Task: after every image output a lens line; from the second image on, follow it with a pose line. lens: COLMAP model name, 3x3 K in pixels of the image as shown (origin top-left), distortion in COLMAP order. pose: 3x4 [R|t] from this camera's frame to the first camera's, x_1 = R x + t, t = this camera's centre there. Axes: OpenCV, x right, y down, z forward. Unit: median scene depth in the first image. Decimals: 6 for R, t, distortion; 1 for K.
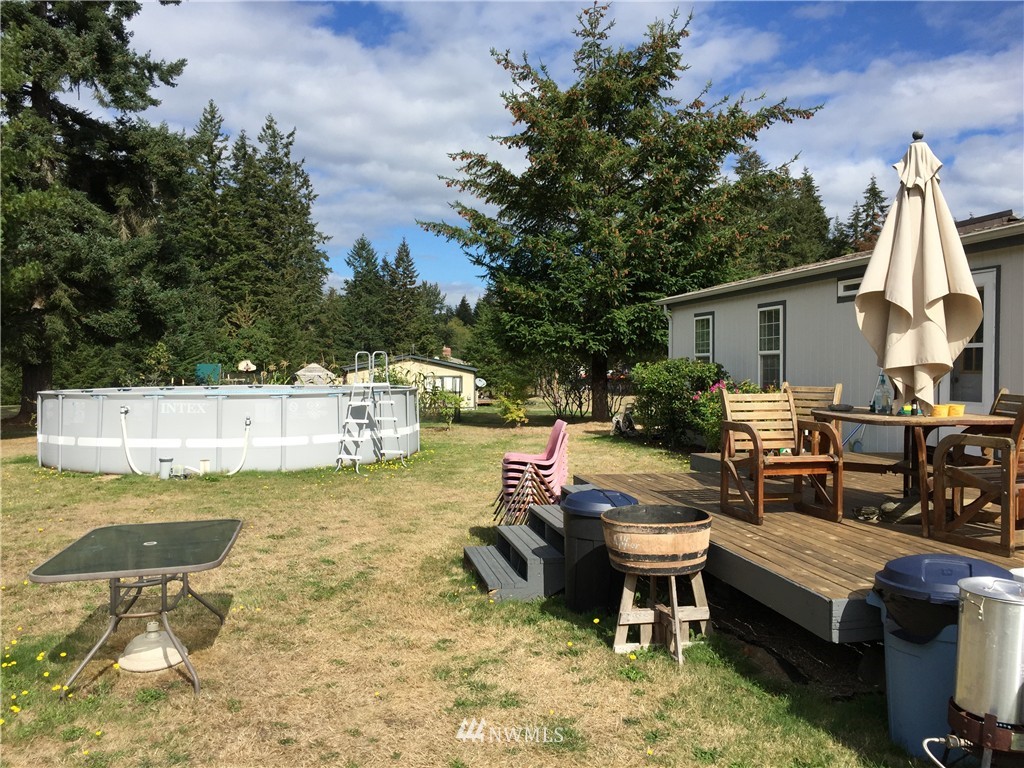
lens RADIAL K [[870.5, 0, 497.9], [0, 870.5, 366.8], [0, 0, 1]] dist [0.087665, -0.107492]
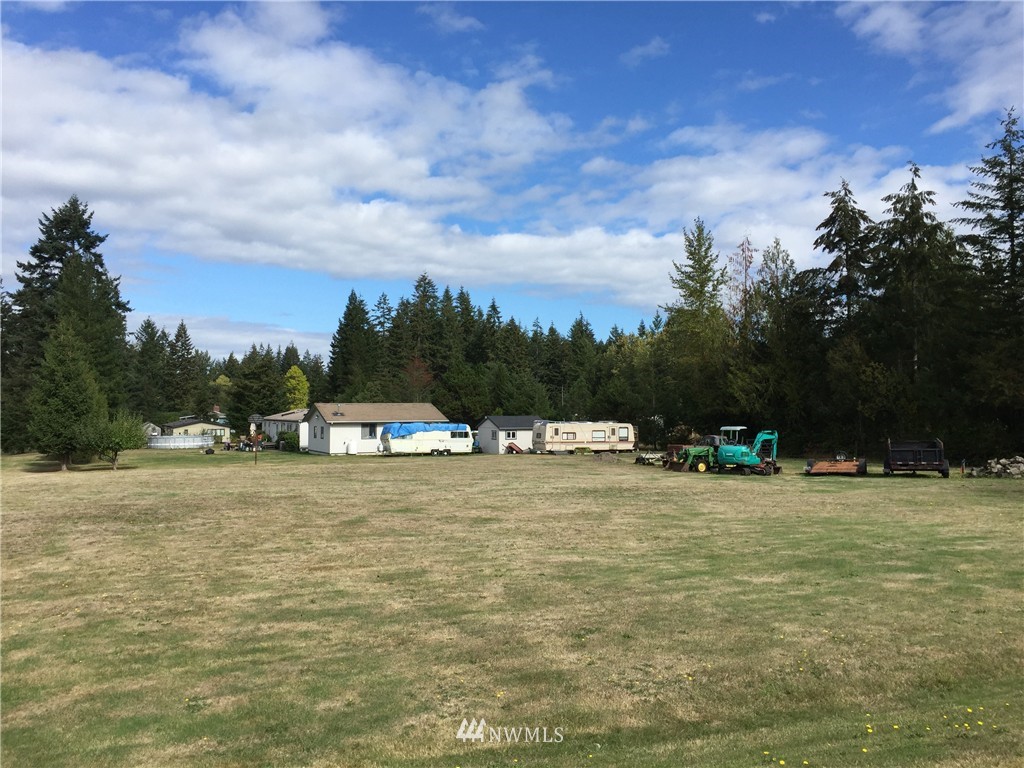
lens RADIAL K [[870.5, 0, 511.2], [0, 870.5, 380.0], [0, 0, 1]] dist [0.087665, -0.107492]
pose [[0.964503, 0.001959, 0.264066, 0.107838], [0.006082, 0.999542, -0.029628, -0.062904], [-0.264003, 0.030182, 0.964049, -2.053636]]
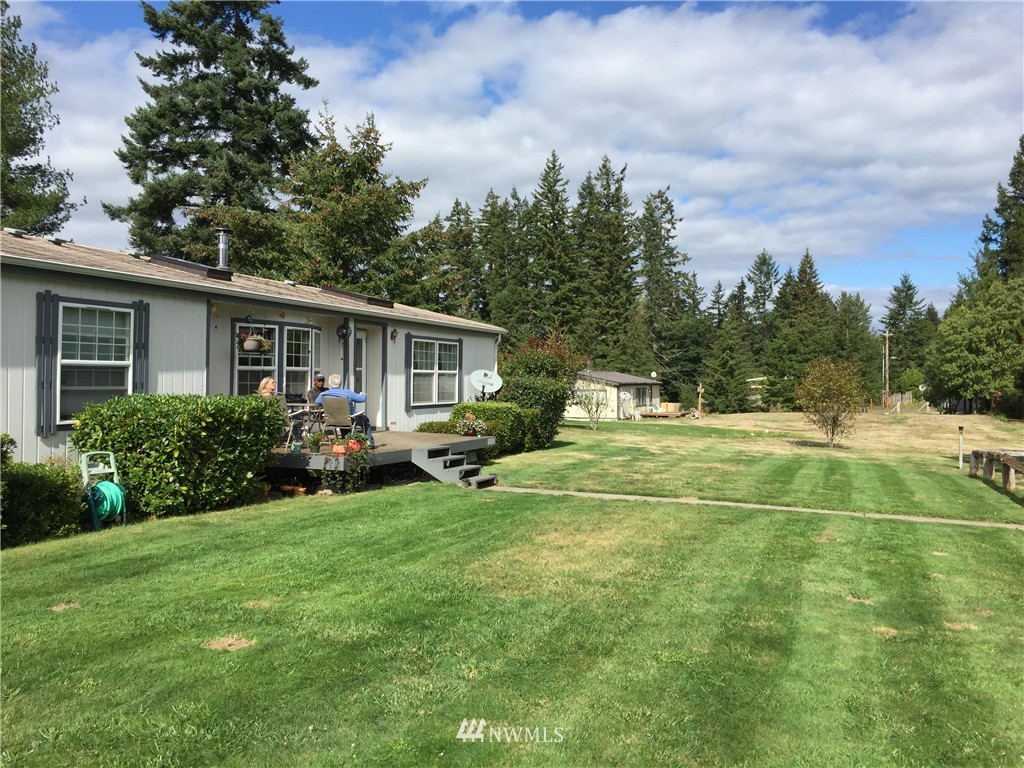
lens RADIAL K [[870.5, 0, 484.7], [0, 870.5, 380.6], [0, 0, 1]] dist [0.087665, -0.107492]
pose [[0.833152, 0.000660, -0.553043, 0.584550], [-0.003149, 0.999989, -0.003551, 0.008751], [0.553035, 0.004700, 0.833145, -0.016106]]
